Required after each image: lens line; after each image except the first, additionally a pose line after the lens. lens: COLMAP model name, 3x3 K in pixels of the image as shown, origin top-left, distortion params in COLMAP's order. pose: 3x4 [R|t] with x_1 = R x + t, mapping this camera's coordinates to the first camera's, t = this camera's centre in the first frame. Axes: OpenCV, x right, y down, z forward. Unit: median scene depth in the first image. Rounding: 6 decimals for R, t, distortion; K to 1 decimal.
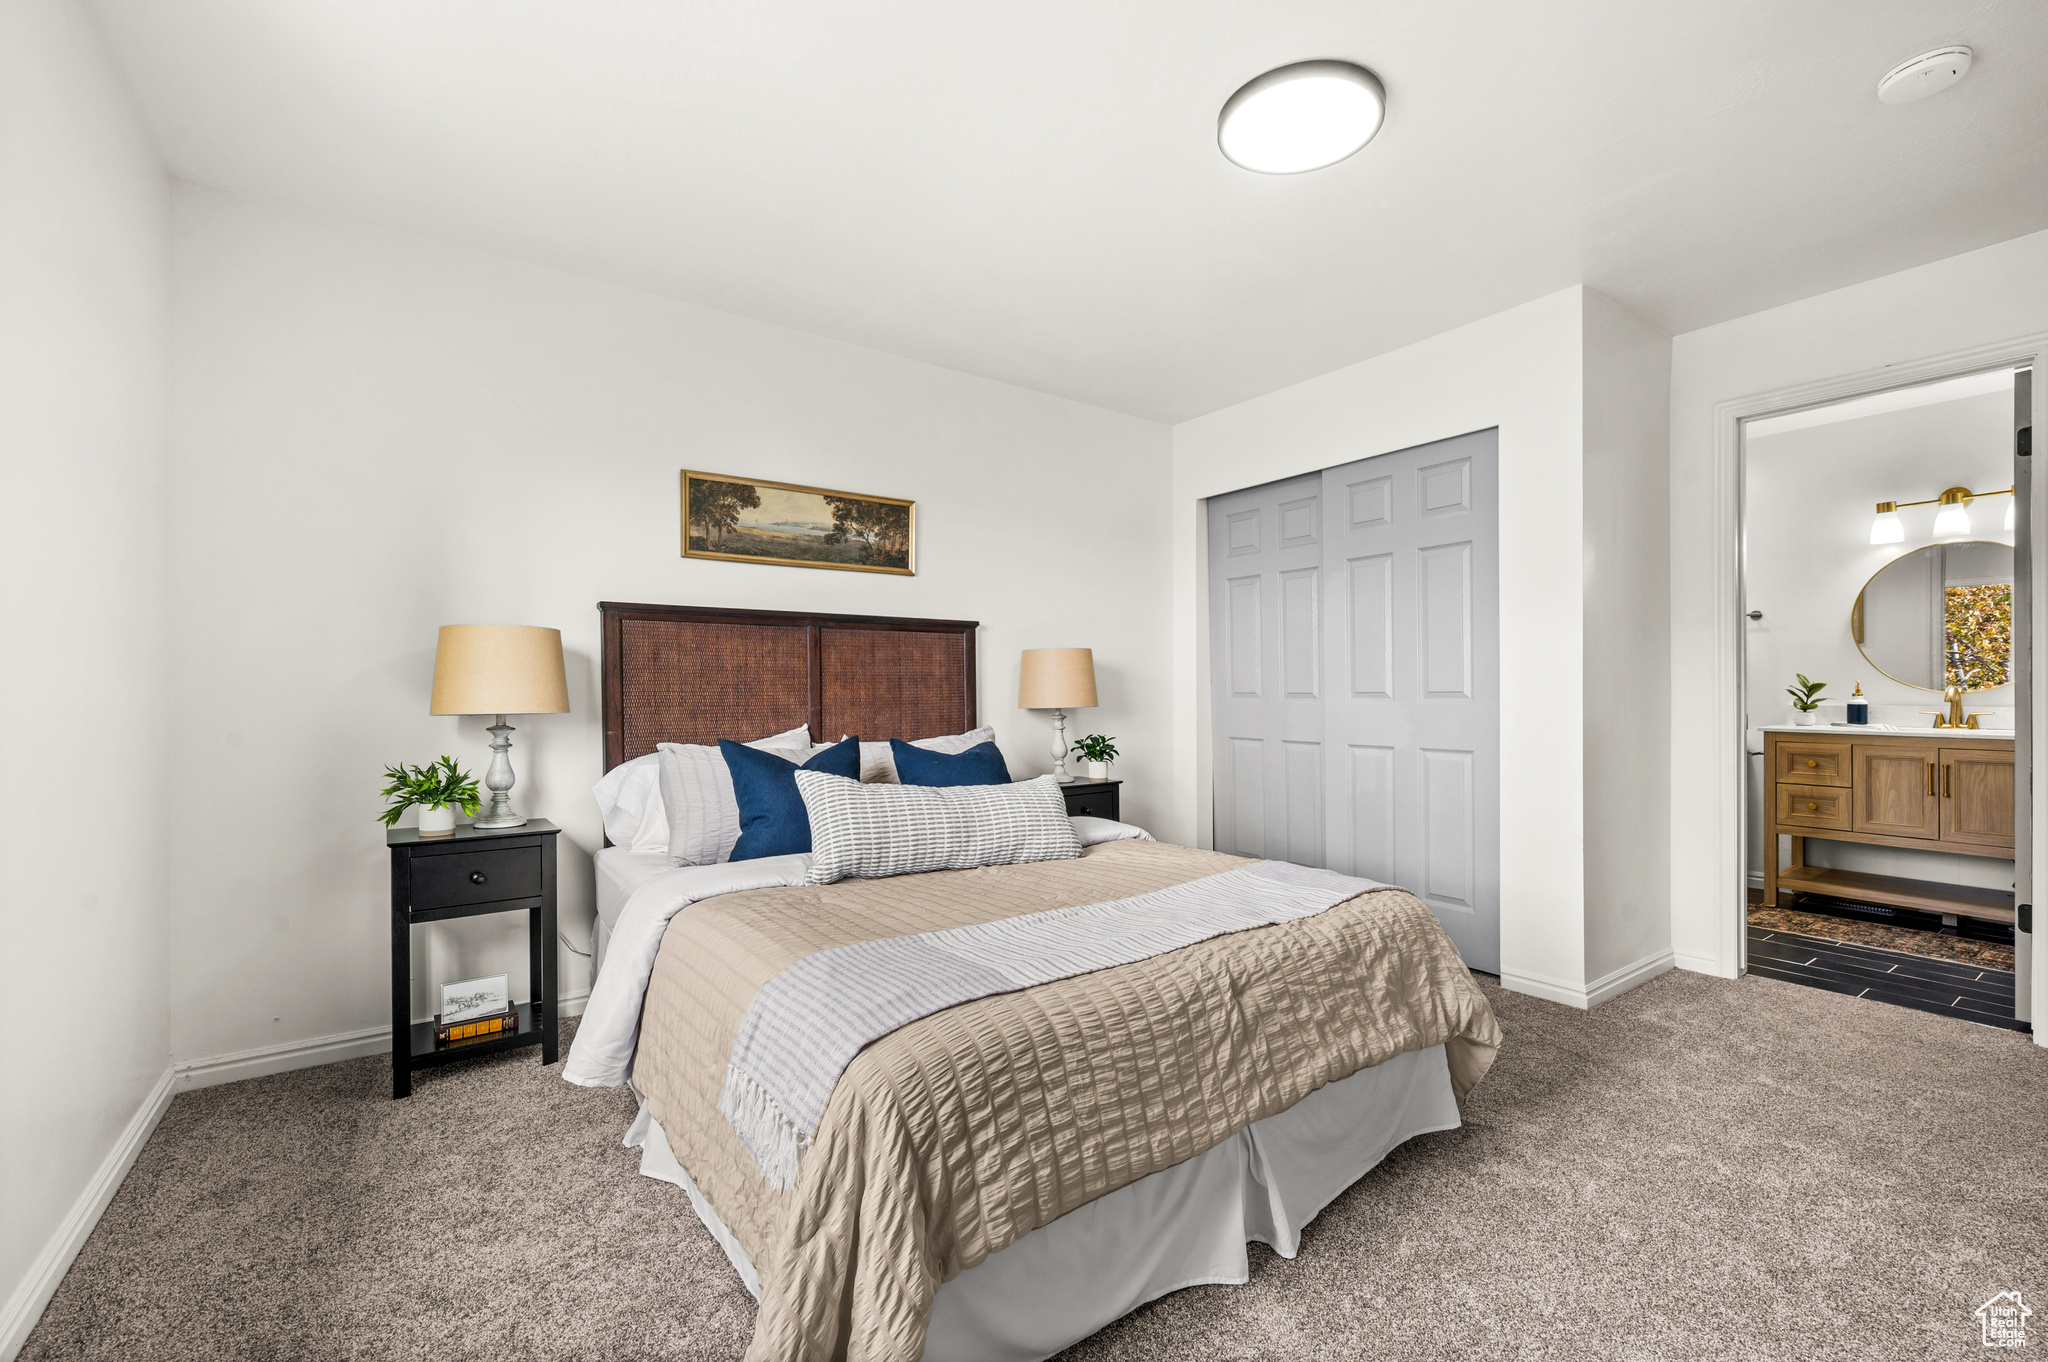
lens RADIAL K [[877.1, 0, 1024.0], [0, 877.1, 681.0], [0, 0, 1]] dist [0.011958, 0.000396]
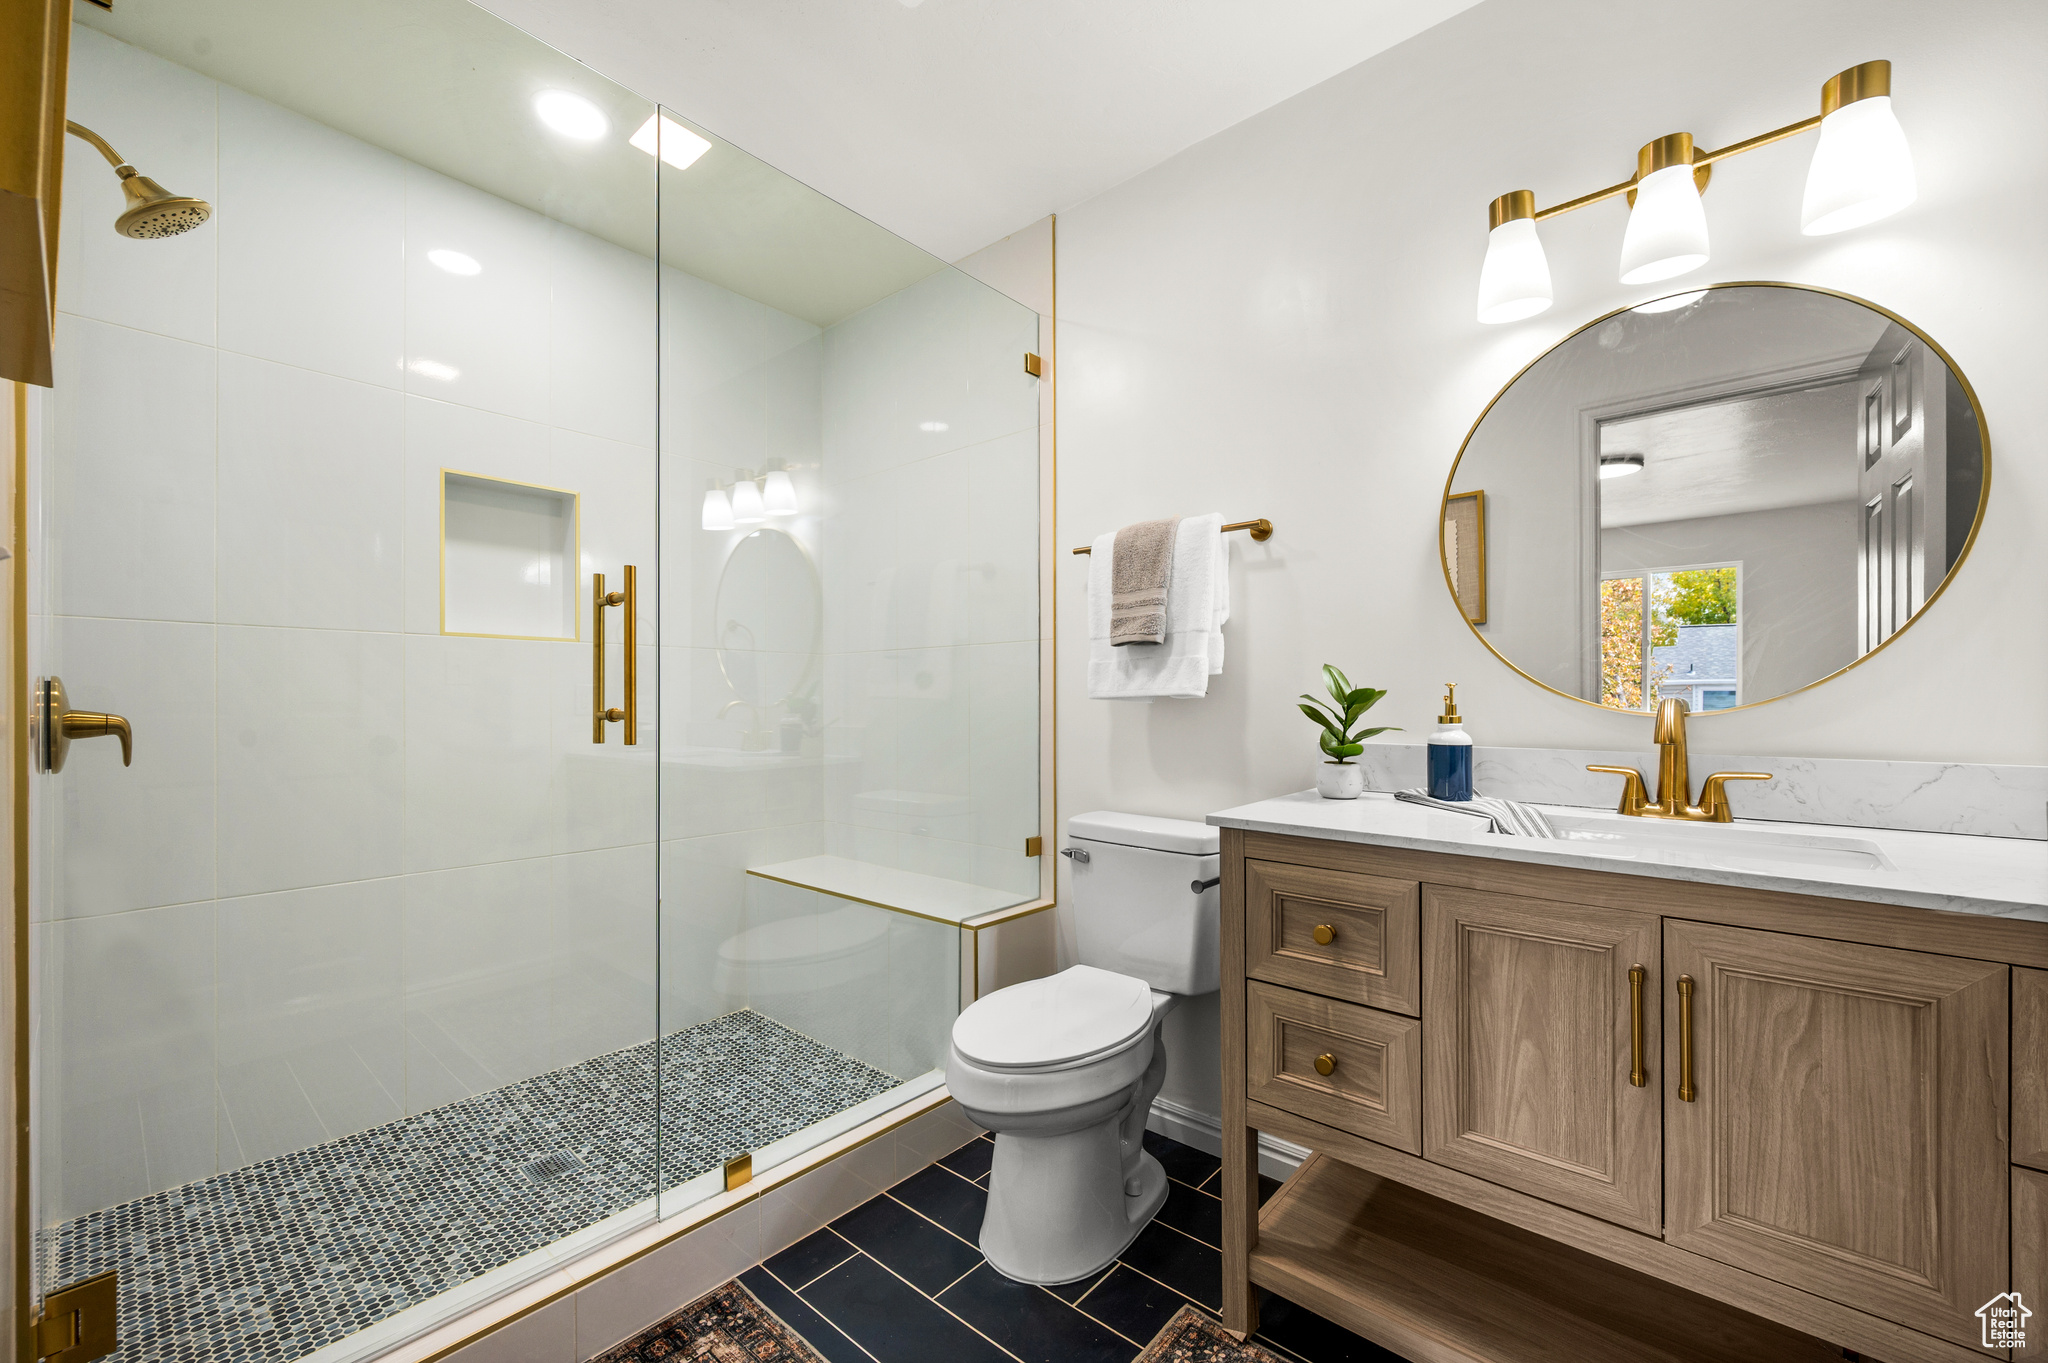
lens RADIAL K [[808.3, 0, 1029.4], [0, 808.3, 694.5], [0, 0, 1]] dist [-0.000401, -0.000020]
pose [[0.974512, 0.002582, 0.224320, 0.735151], [-0.001815, 0.999992, -0.003626, 0.006771], [-0.224328, 0.003126, 0.974509, 0.752735]]
